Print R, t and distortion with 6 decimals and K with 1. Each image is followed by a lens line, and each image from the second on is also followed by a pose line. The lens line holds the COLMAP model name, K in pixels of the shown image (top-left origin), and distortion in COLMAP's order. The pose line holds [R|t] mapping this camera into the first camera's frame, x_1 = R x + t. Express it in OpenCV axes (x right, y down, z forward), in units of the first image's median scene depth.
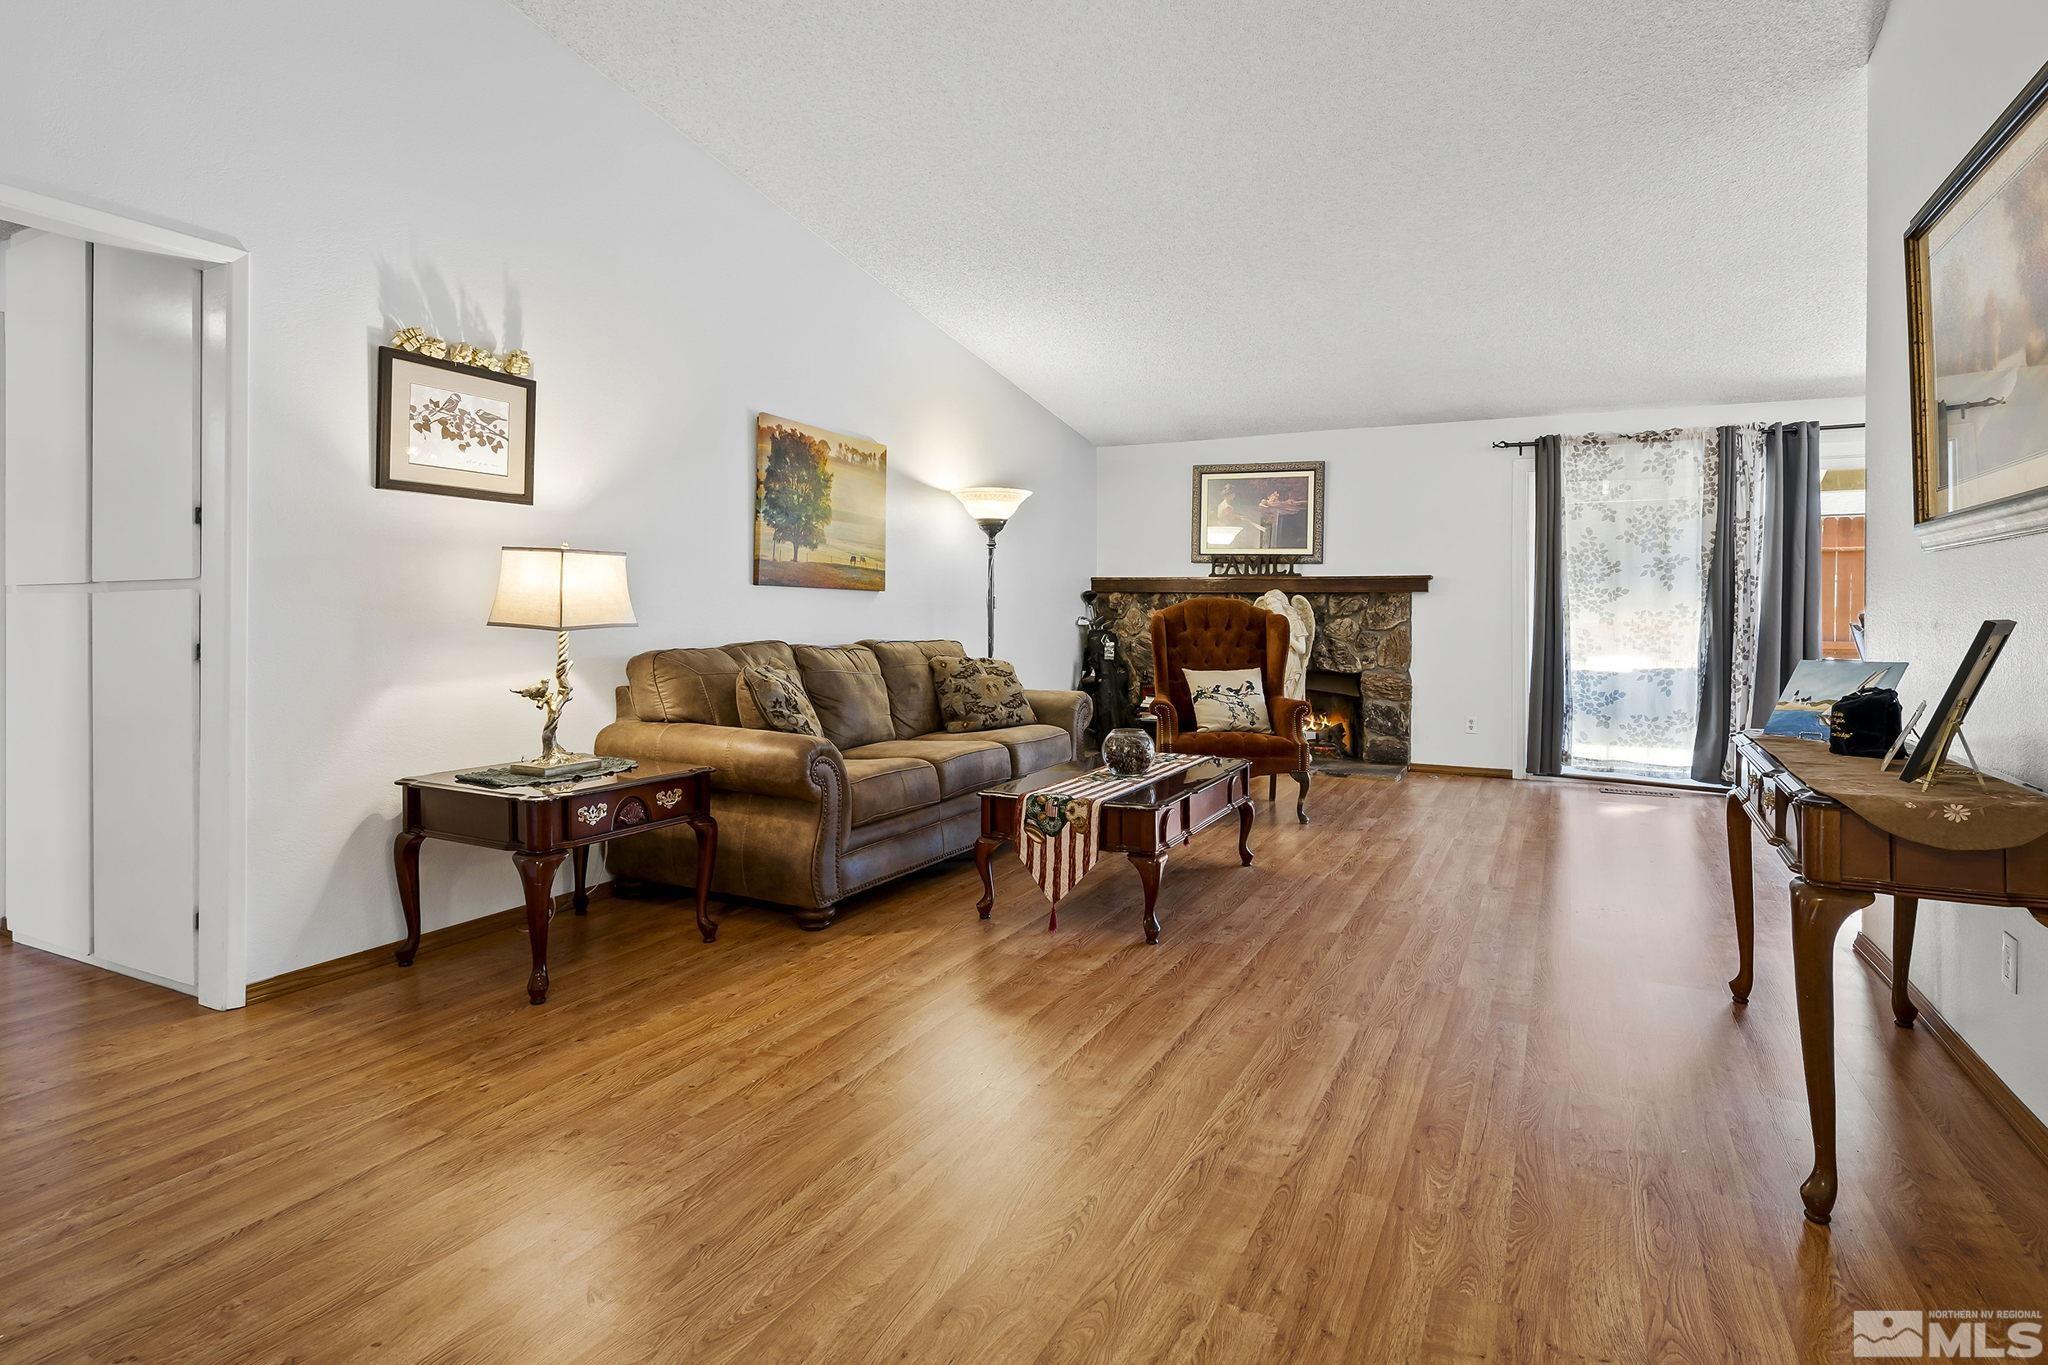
lens RADIAL K [[1012.1, 0, 1022.7], [0, 1012.1, 608.0], [0, 0, 1]] dist [-0.003104, -0.000221]
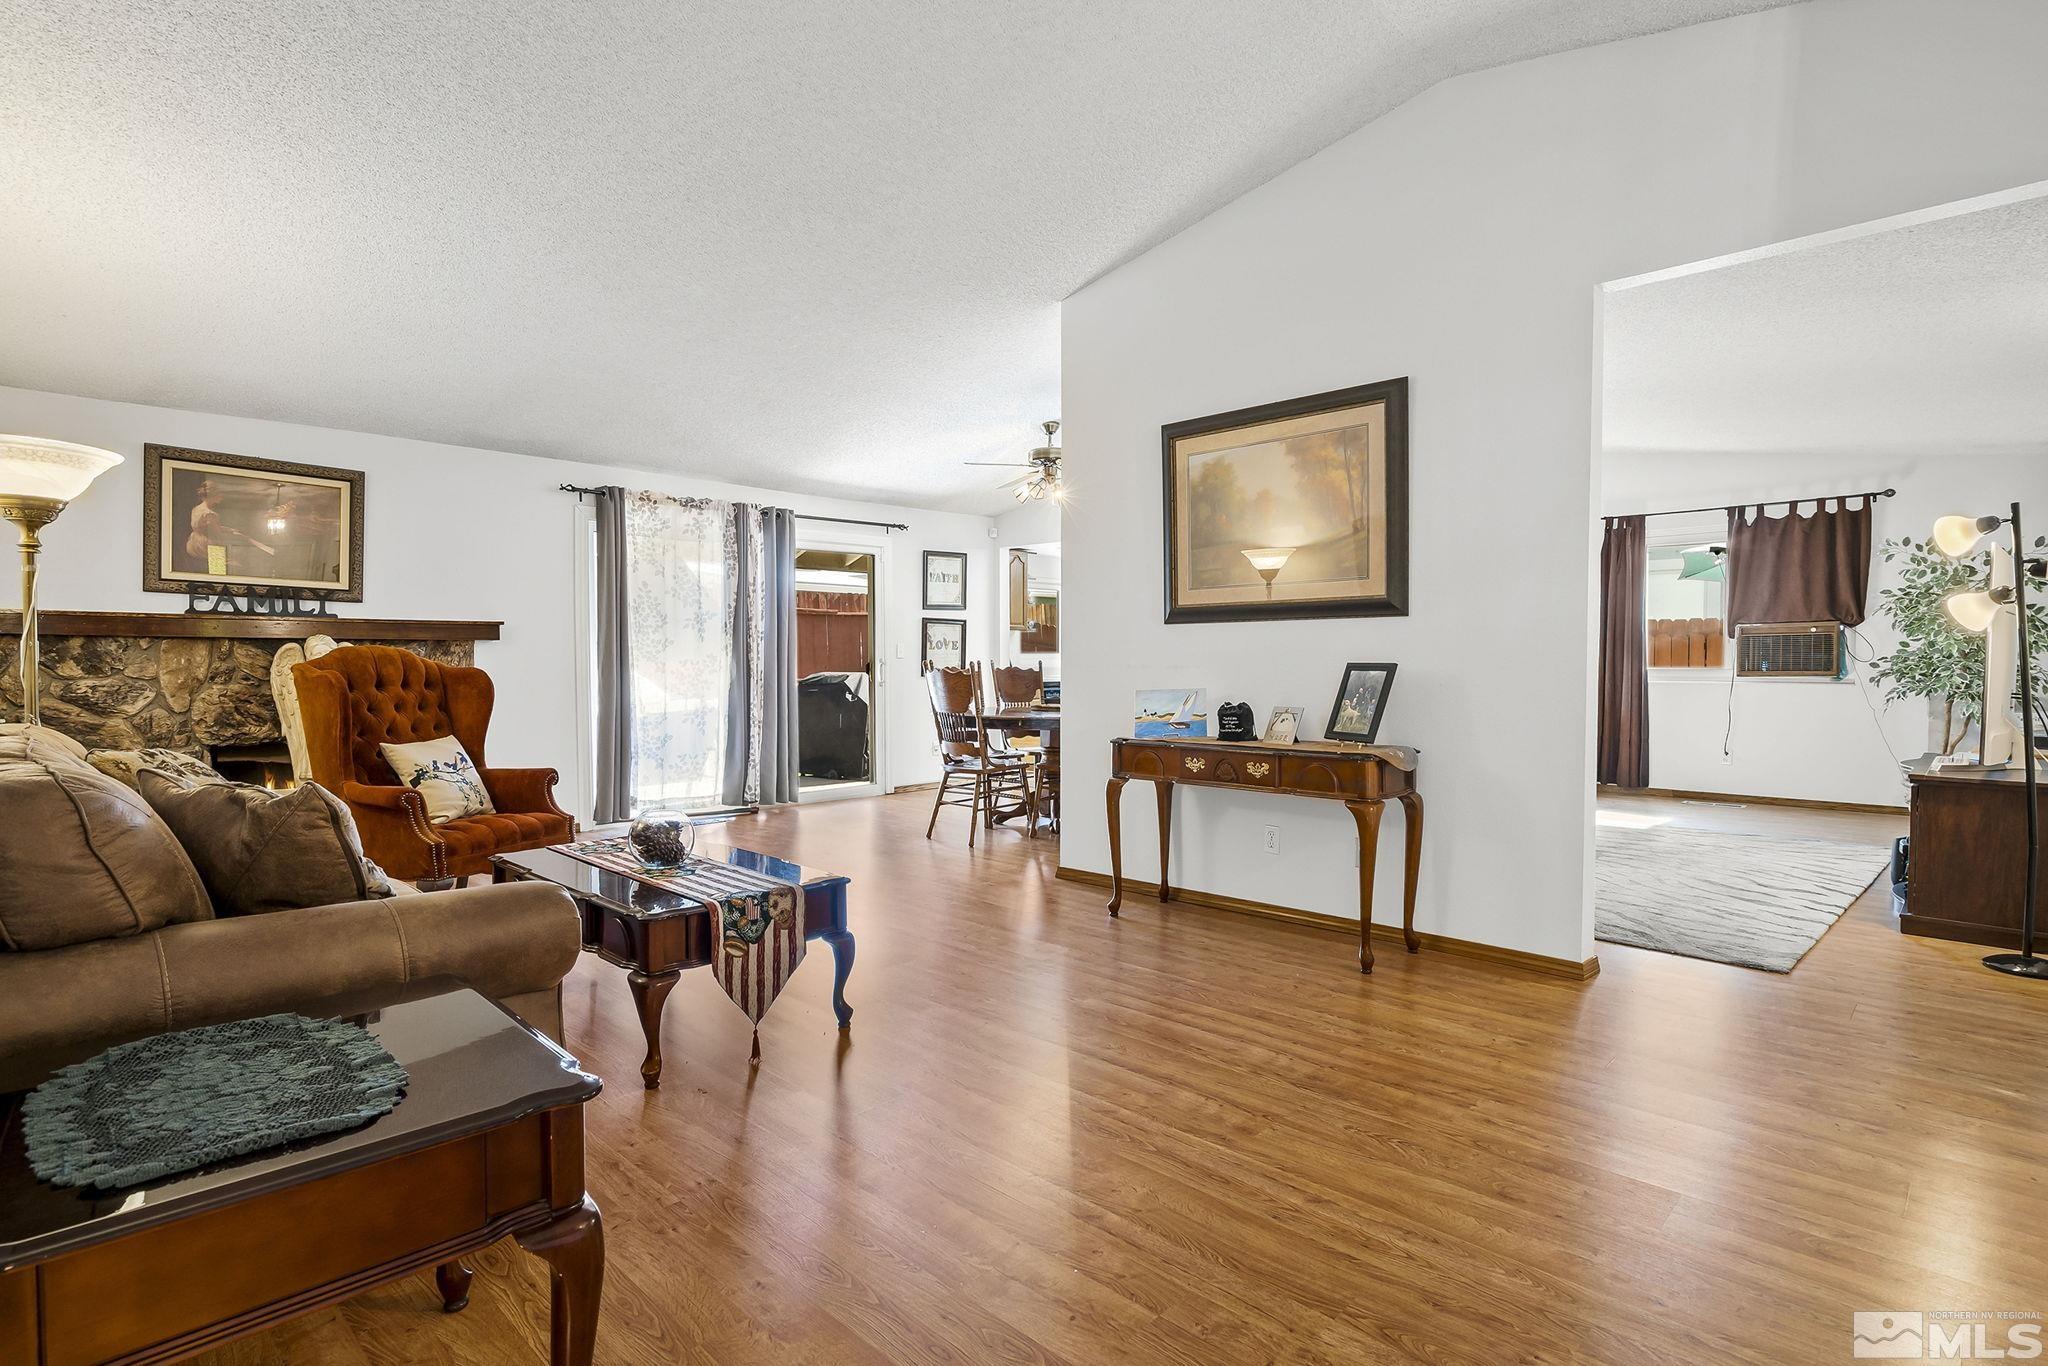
lens RADIAL K [[1074.0, 0, 1024.0], [0, 1074.0, 683.0], [0, 0, 1]] dist [-0.003686, -0.000557]
pose [[0.292785, -0.026937, 0.955799, -0.716964], [0.004066, 0.999629, 0.026927, -0.003622], [-0.956170, -0.003998, 0.292786, 0.544383]]
